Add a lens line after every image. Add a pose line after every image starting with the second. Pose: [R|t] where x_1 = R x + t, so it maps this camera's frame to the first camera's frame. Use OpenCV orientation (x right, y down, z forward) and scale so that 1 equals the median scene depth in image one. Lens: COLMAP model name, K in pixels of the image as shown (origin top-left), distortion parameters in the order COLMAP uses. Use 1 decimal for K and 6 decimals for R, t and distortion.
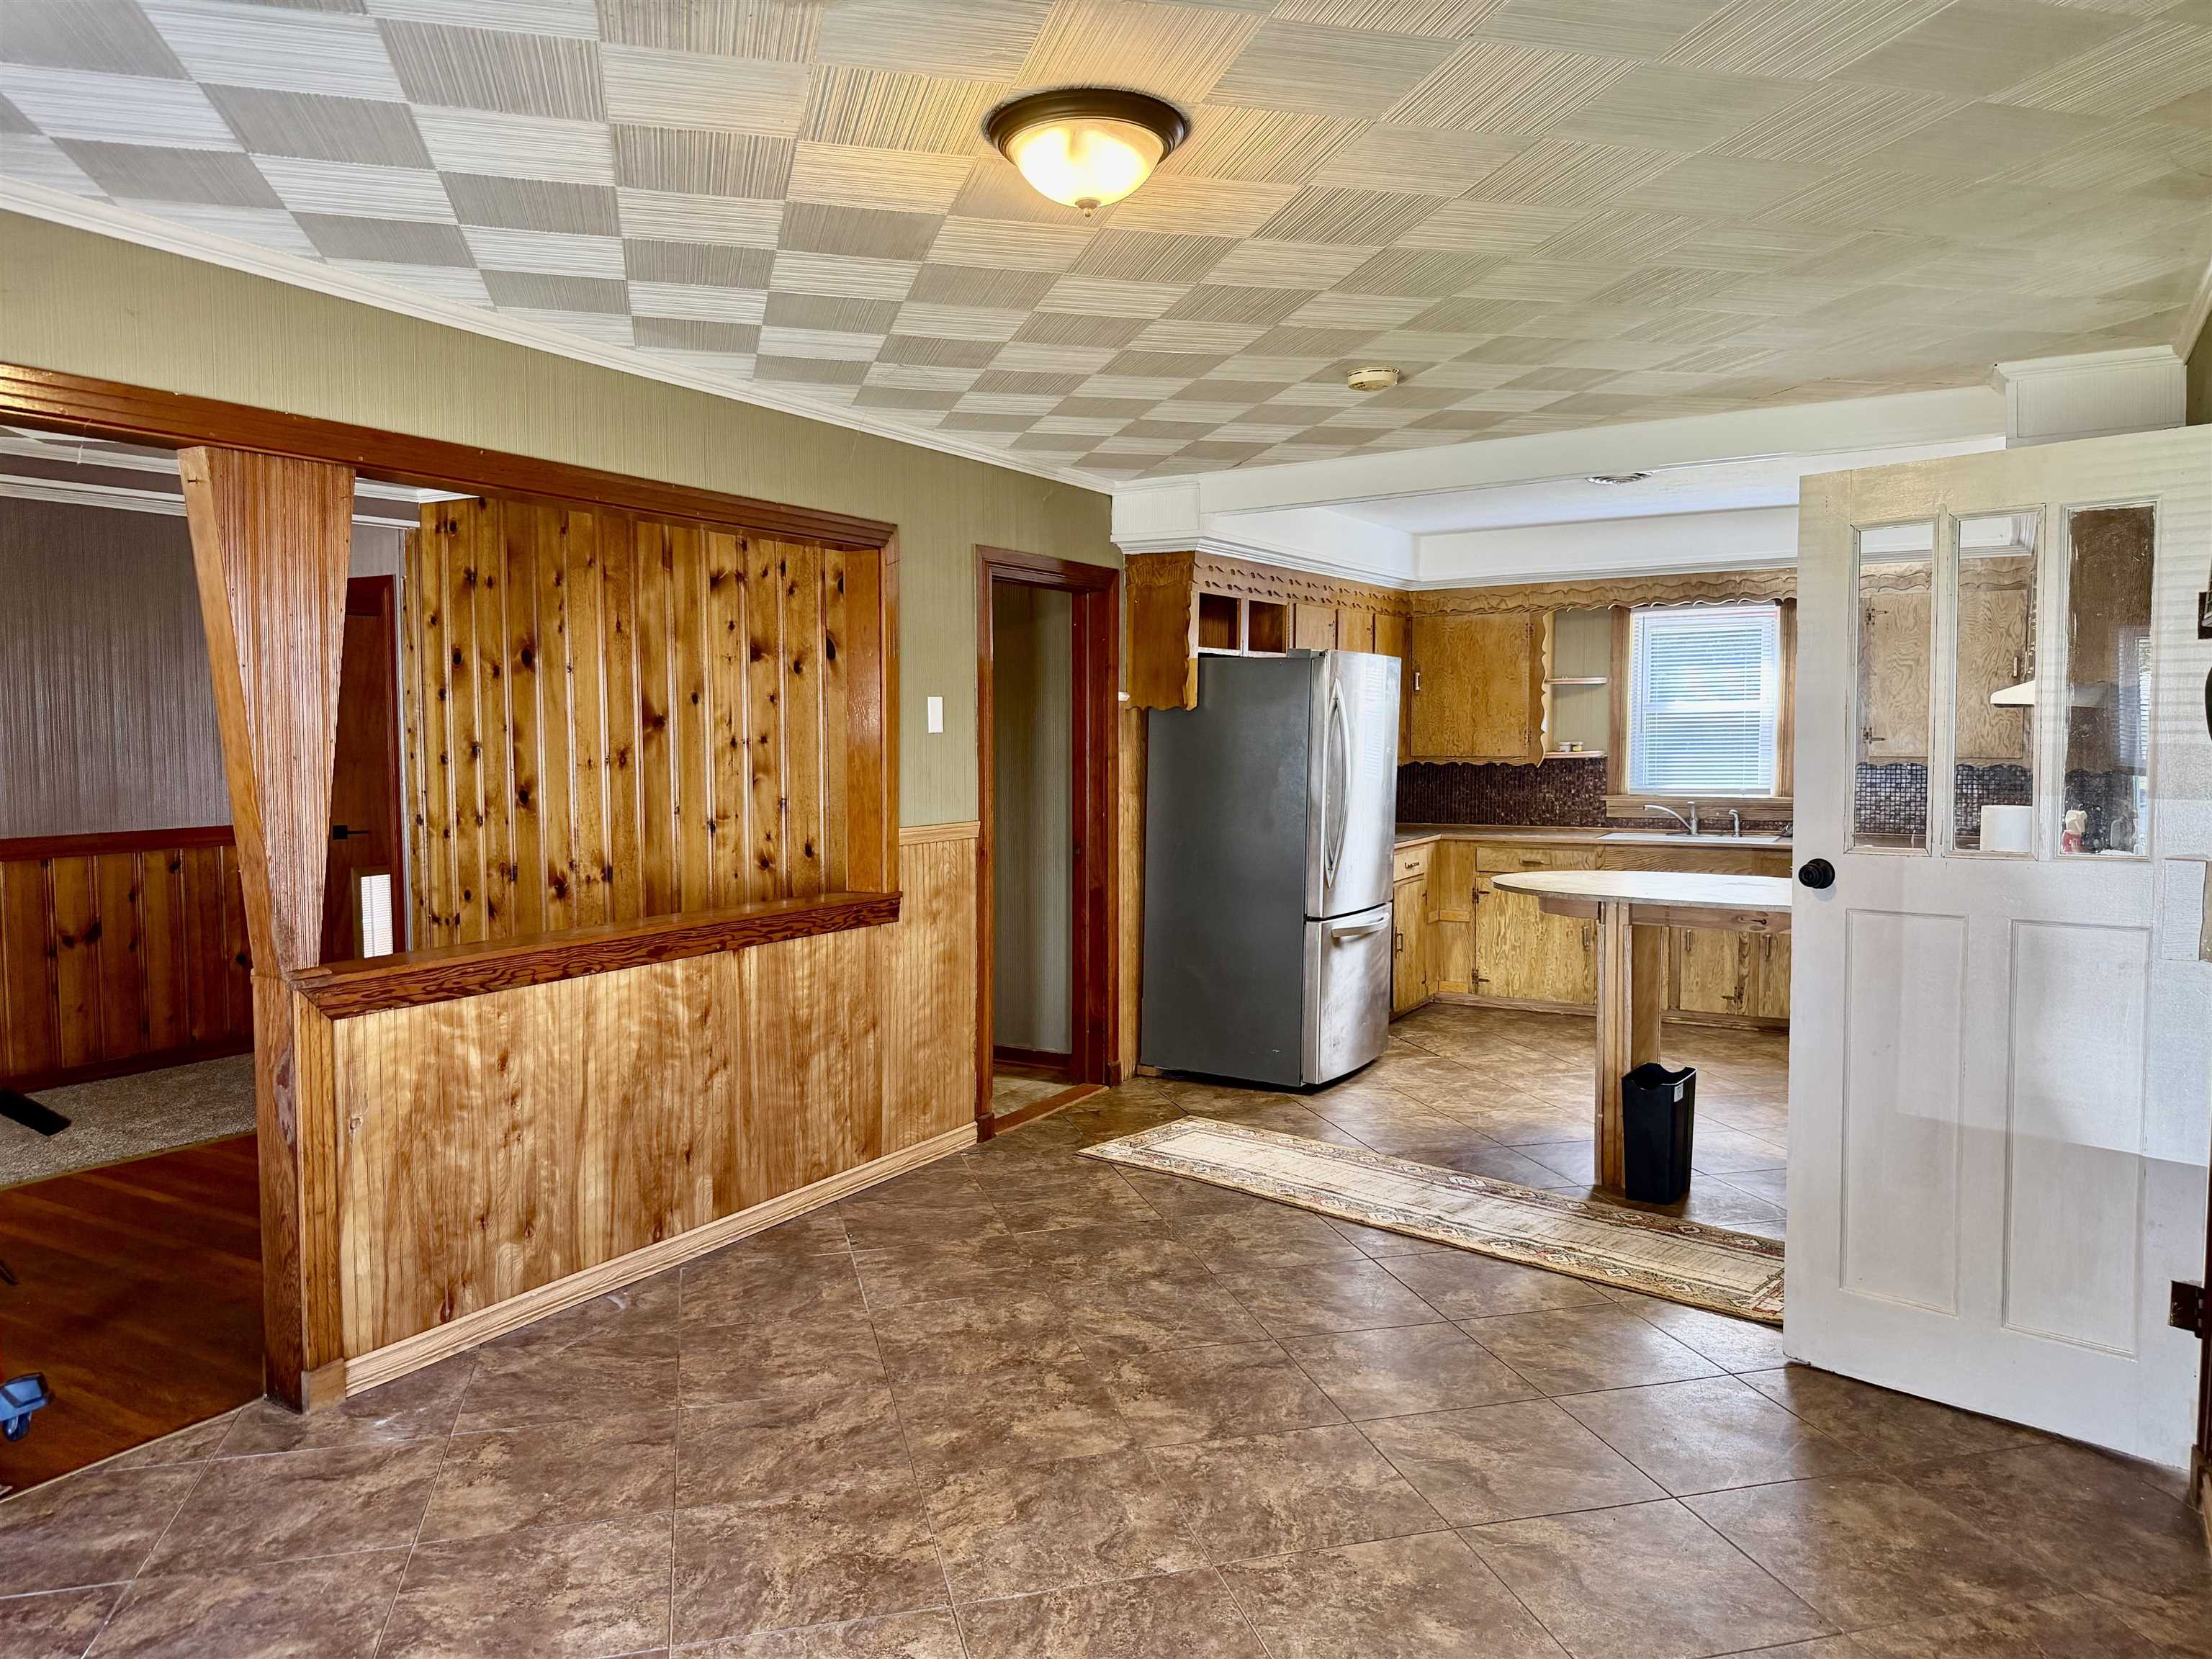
lens RADIAL K [[1620.3, 0, 1106.4], [0, 1620.3, 818.6], [0, 0, 1]] dist [0.169648, -0.106153]
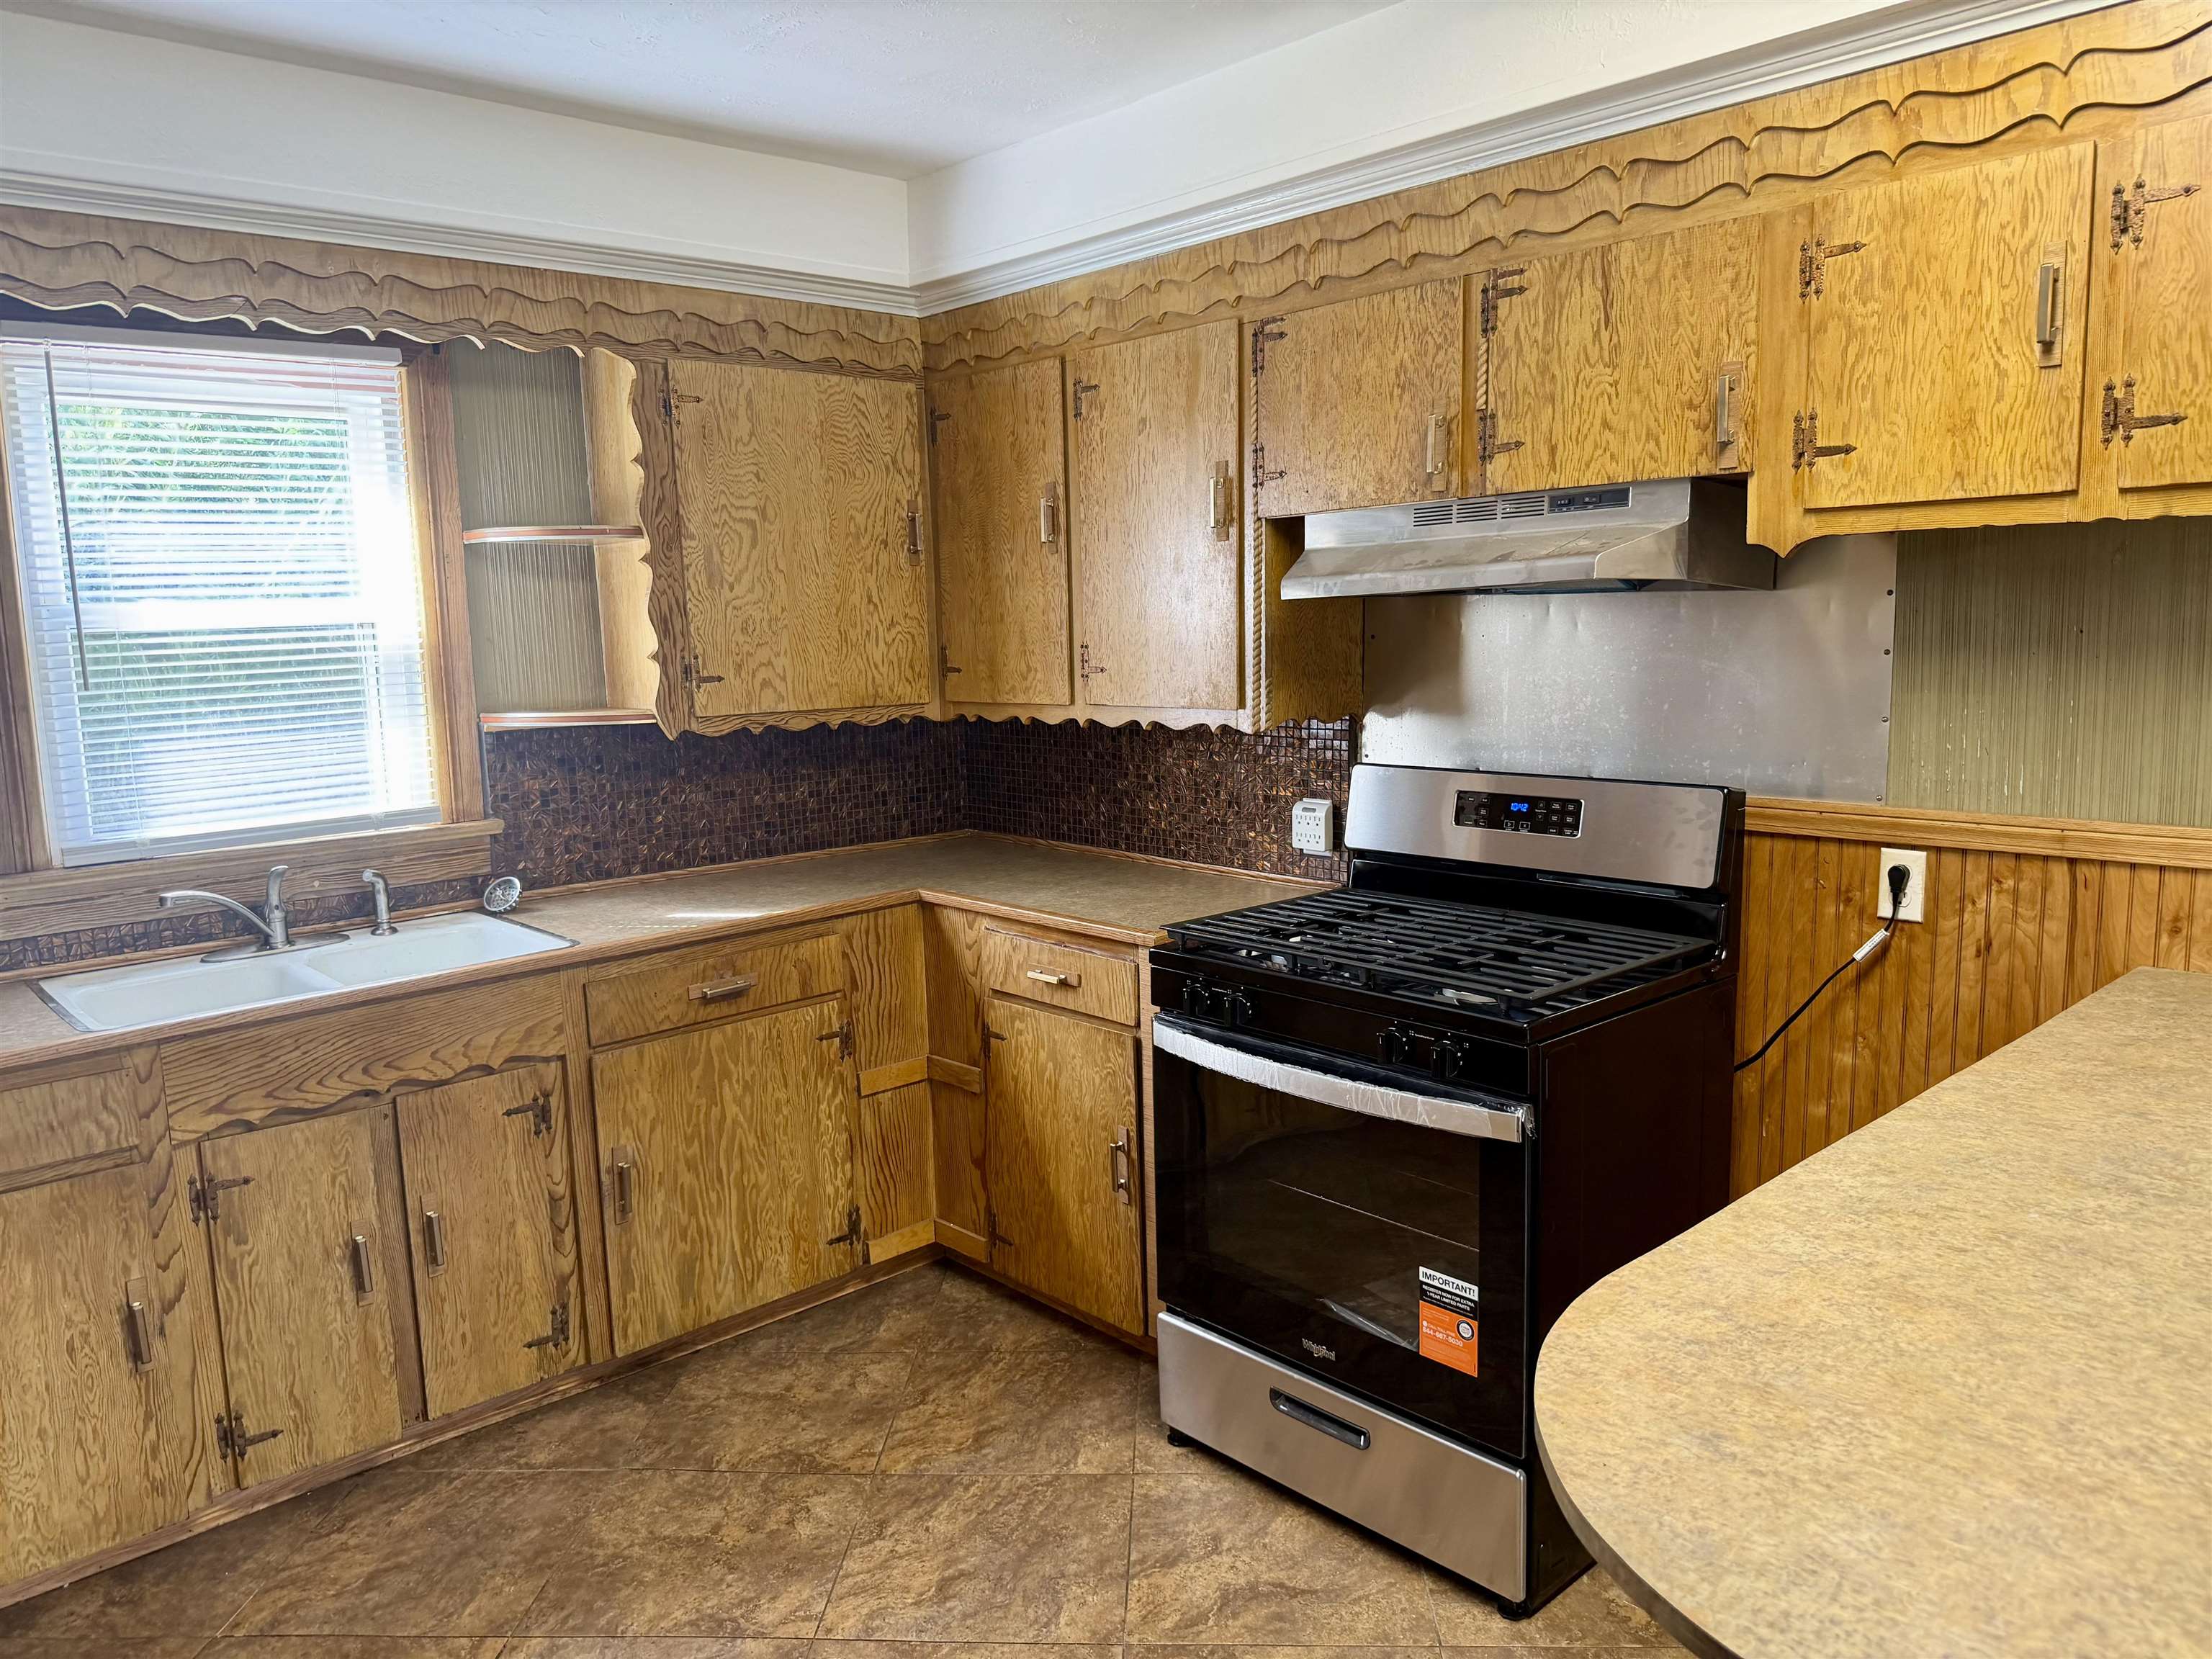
lens RADIAL K [[1571.4, 0, 1106.0], [0, 1571.4, 829.5], [0, 0, 1]] dist [0.176815, -0.277739]
pose [[0.275763, -0.131568, 0.952179, 0.056672], [0.078226, 0.990374, 0.114191, -0.044649], [-0.958037, 0.042995, 0.283401, 0.706647]]
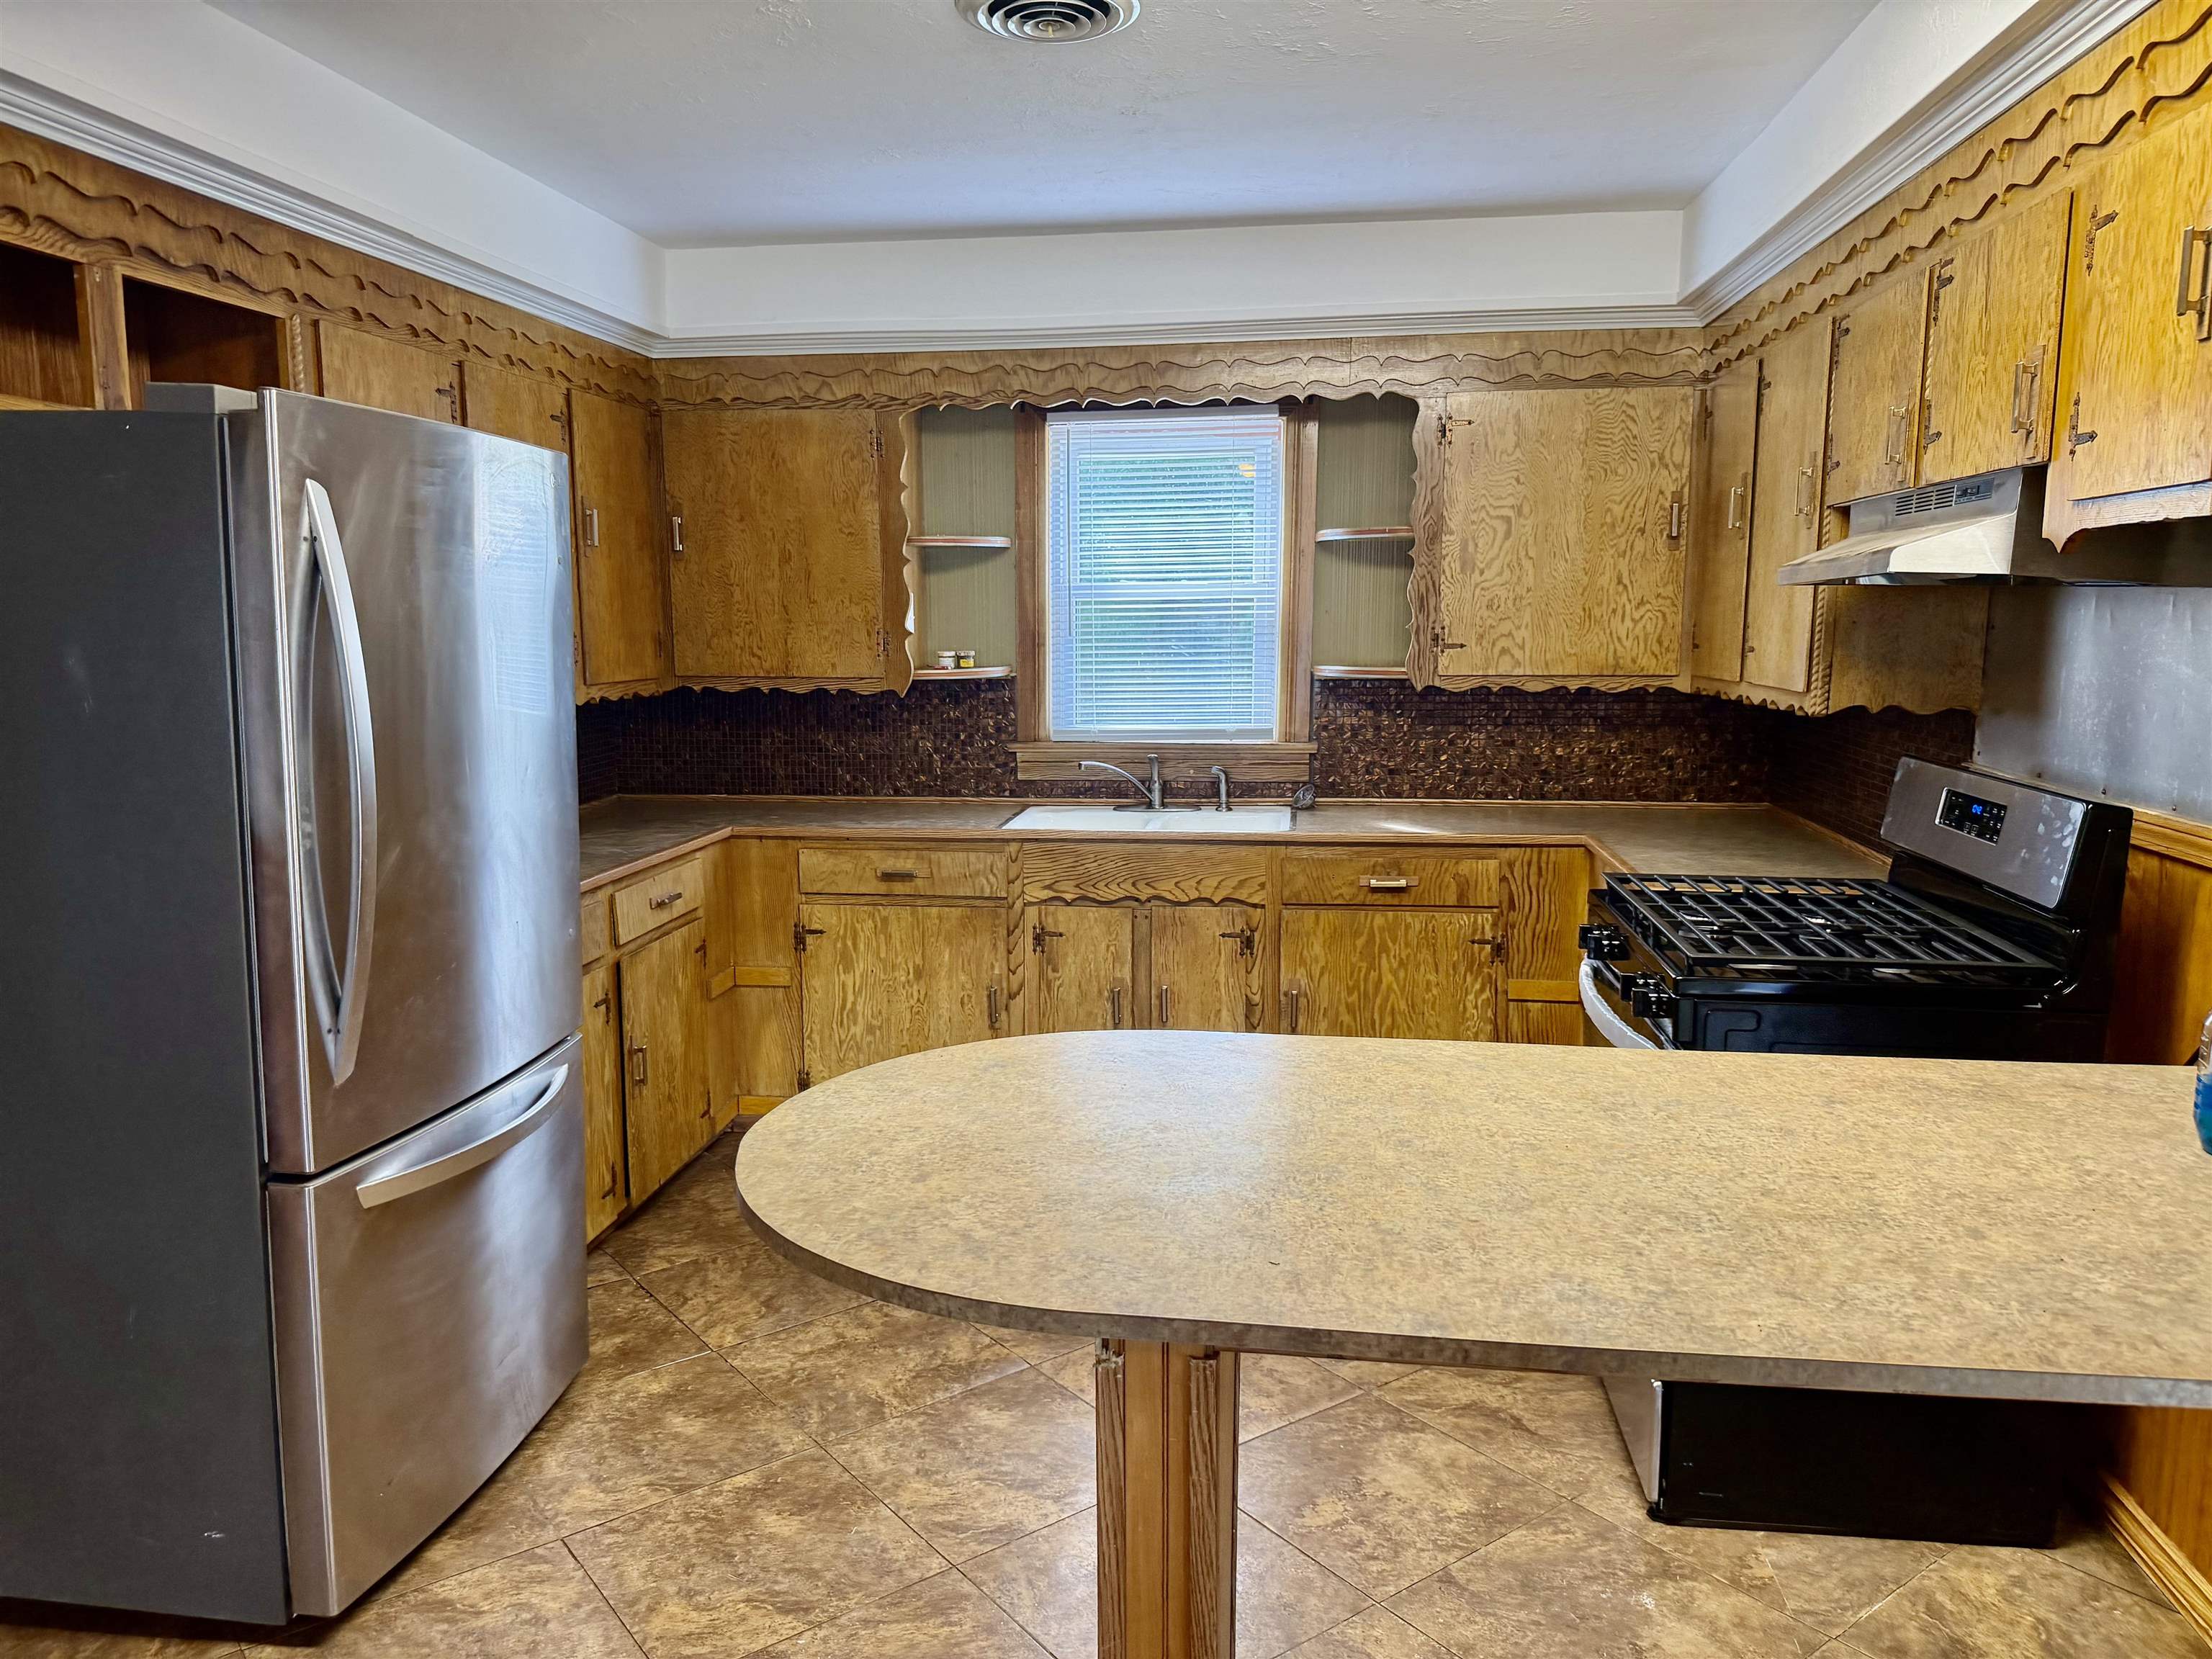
lens RADIAL K [[1598.6, 0, 1092.5], [0, 1598.6, 839.9], [0, 0, 1]] dist [0.089916, -0.114635]
pose [[0.919936, -0.054608, 0.388247, 0.111538], [0.020912, 0.995677, 0.090493, -0.031013], [-0.391511, -0.075129, 0.917101, 0.480953]]
